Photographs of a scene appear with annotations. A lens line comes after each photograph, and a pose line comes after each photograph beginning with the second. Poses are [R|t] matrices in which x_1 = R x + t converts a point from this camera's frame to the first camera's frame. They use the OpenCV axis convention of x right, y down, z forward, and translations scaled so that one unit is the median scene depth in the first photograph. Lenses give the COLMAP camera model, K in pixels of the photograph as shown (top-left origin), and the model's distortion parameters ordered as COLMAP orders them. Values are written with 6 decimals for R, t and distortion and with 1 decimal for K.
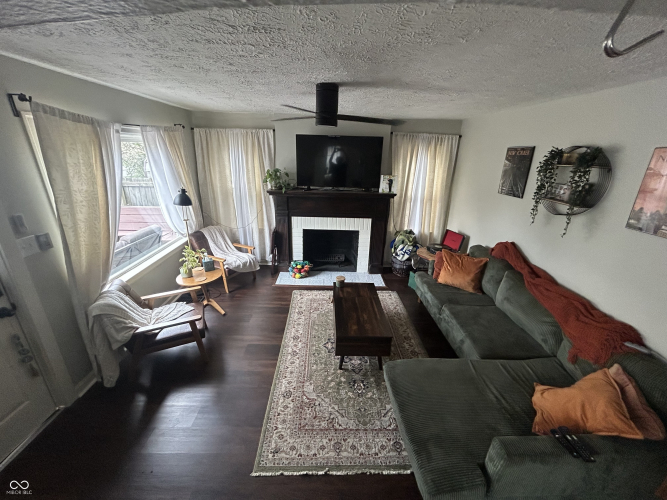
lens RADIAL K [[270.6, 0, 332.2], [0, 270.6, 248.3], [0, 0, 1]] dist [0.002154, 0.001139]
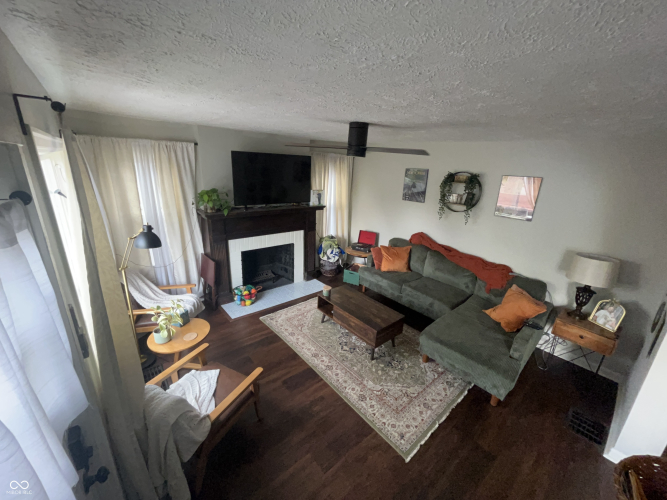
lens RADIAL K [[269.3, 0, 335.1], [0, 269.3, 248.9], [0, 0, 1]] dist [-0.003351, 0.000050]
pose [[0.772217, -0.180417, 0.609205, -0.456664], [0.189358, 0.980615, 0.050383, -0.072081], [-0.606485, 0.076451, 0.791411, 0.090061]]
